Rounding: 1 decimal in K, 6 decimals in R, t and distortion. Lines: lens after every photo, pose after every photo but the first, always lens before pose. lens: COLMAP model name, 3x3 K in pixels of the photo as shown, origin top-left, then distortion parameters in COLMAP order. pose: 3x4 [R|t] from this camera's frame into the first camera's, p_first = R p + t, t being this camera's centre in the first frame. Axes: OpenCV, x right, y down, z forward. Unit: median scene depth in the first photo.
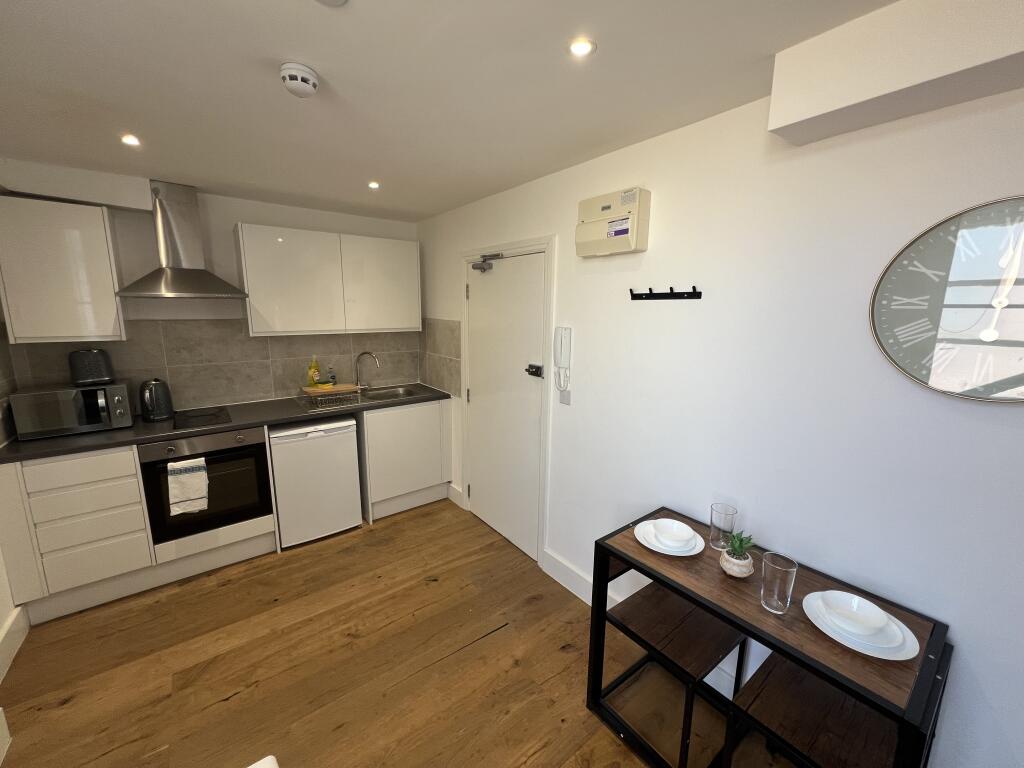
lens RADIAL K [[411.0, 0, 509.0], [0, 411.0, 381.0], [0, 0, 1]] dist [-0.000012, 0.000337]
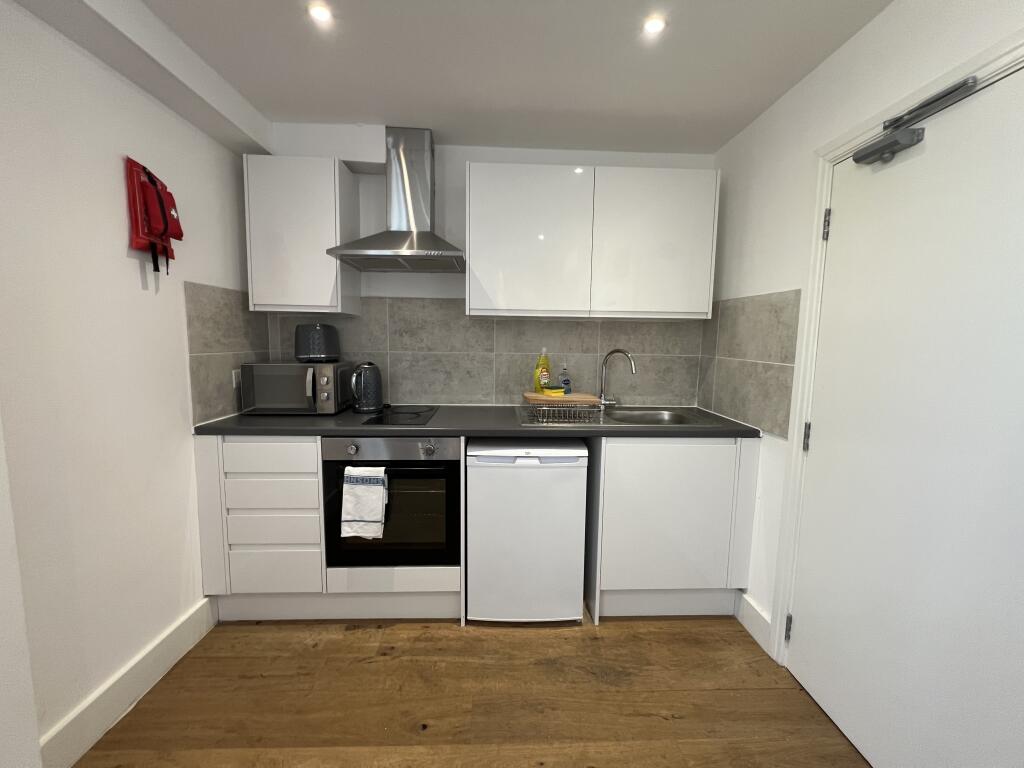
lens RADIAL K [[411.0, 0, 509.0], [0, 411.0, 381.0], [0, 0, 1]] dist [-0.000012, 0.000337]
pose [[0.813198, 0.064012, -0.578457, -0.127825], [-0.111243, 0.992703, -0.046534, 0.037144], [0.571257, 0.102191, 0.814385, 0.451130]]
